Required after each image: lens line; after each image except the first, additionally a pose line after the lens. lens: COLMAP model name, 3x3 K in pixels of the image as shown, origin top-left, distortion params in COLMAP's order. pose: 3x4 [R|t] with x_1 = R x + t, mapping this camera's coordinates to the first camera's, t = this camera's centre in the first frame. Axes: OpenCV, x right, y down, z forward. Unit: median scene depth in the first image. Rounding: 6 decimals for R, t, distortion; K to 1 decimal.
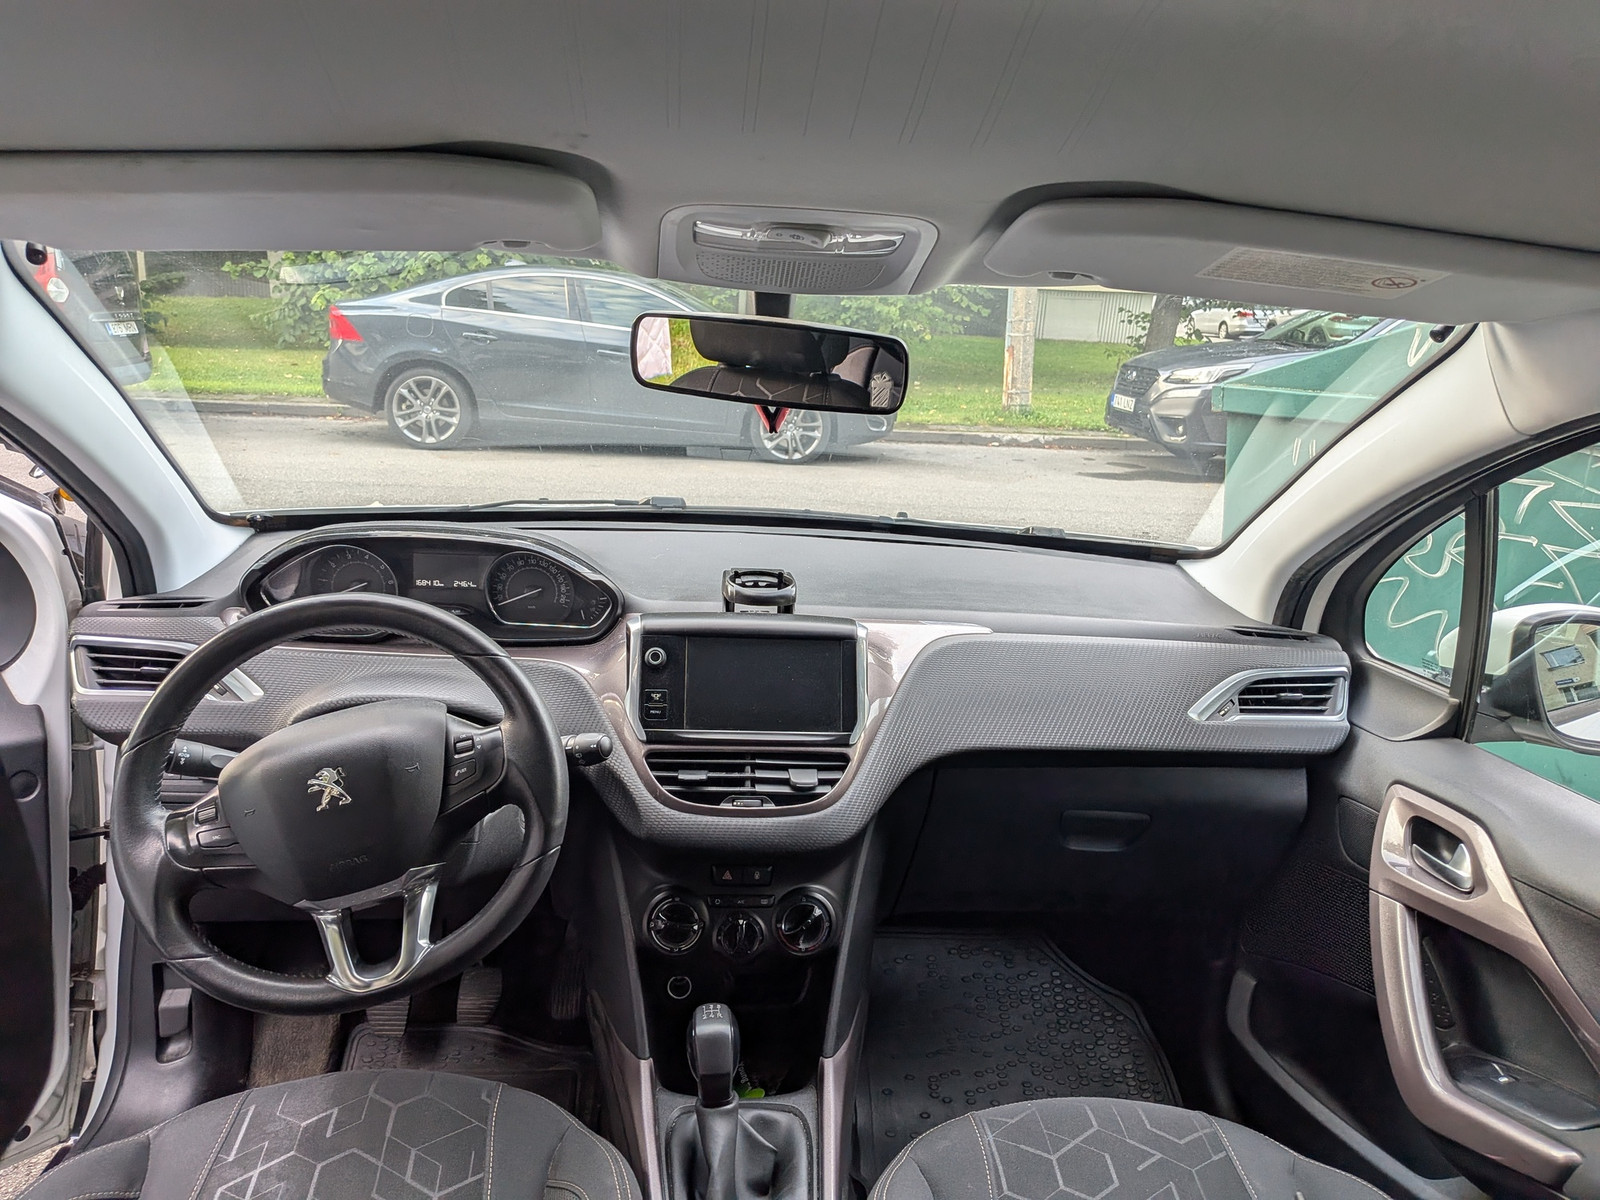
lens RADIAL K [[1128.4, 0, 800.0], [0, 1128.4, 600.0], [0, 0, 1]] dist [-0.040613, -0.000624]
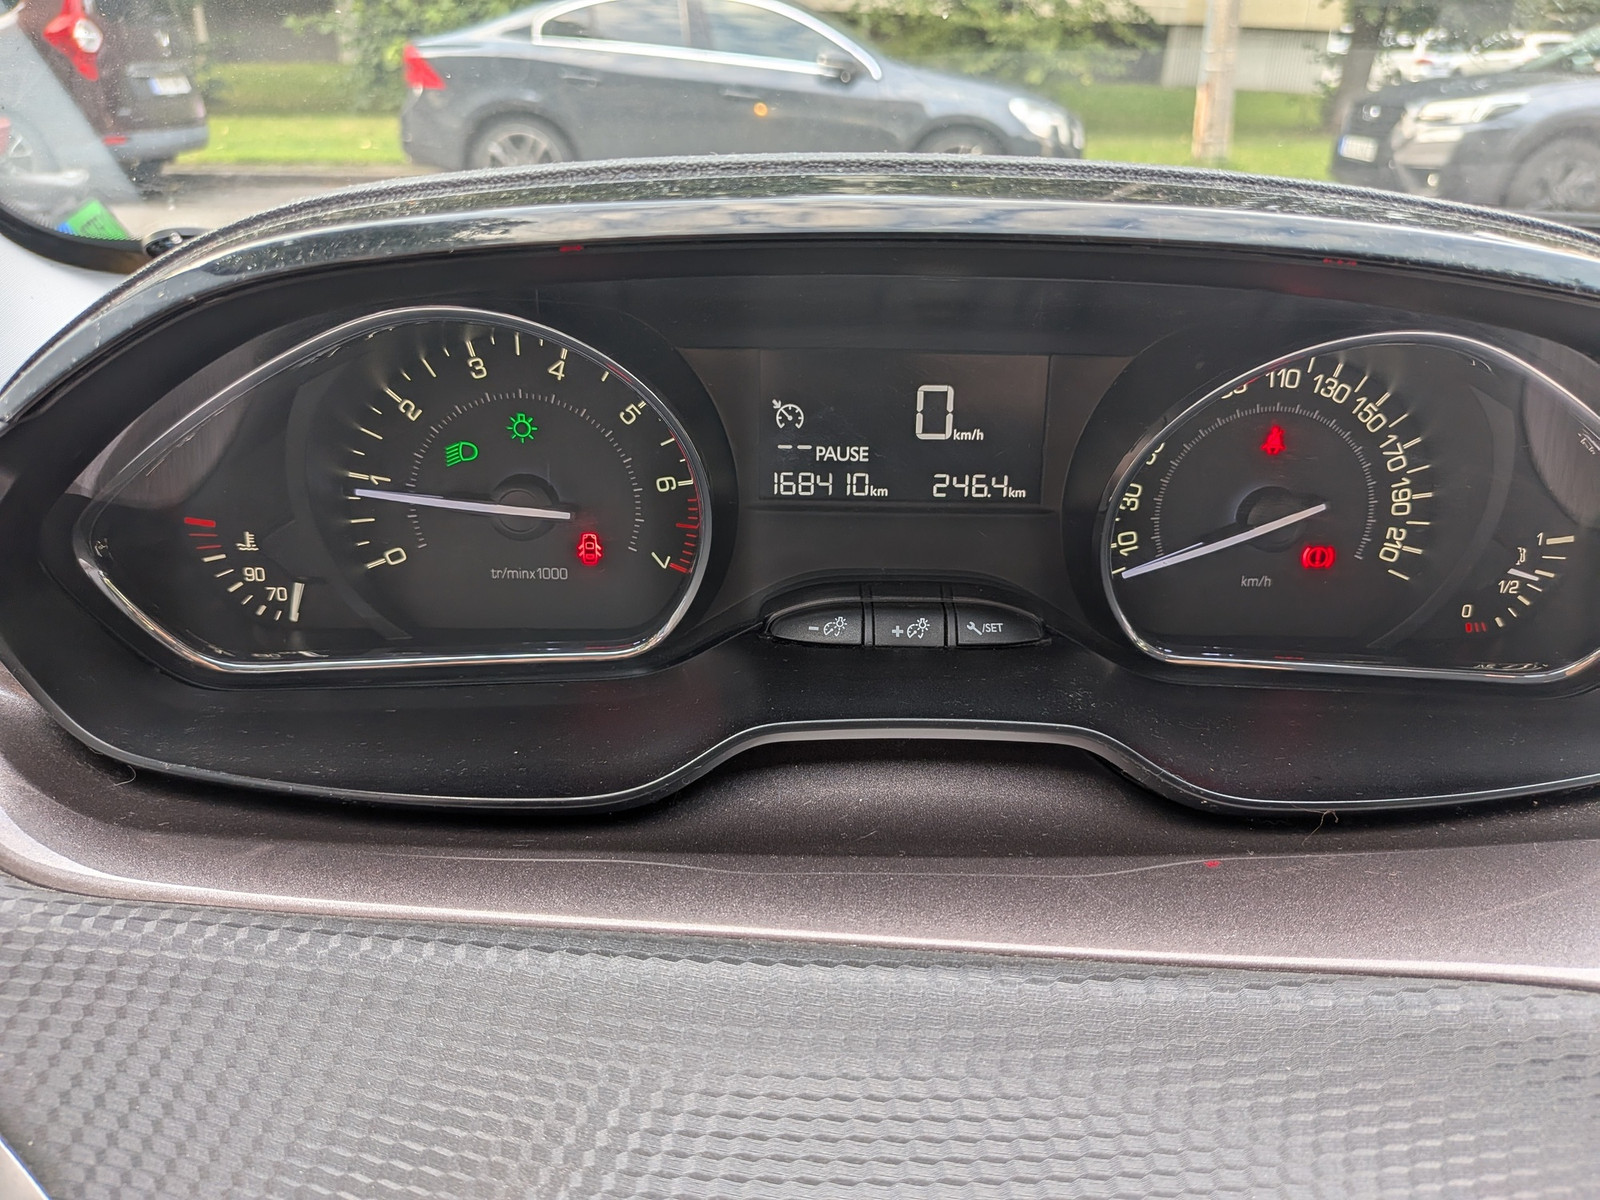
lens RADIAL K [[1128.4, 0, 800.0], [0, 1128.4, 600.0], [0, 0, 1]] dist [-0.040613, -0.000624]
pose [[0.996619, 0.006199, -0.081929, -0.049232], [0.009010, 0.982890, 0.183971, -0.005183], [0.081668, -0.184087, 0.979511, 0.119928]]
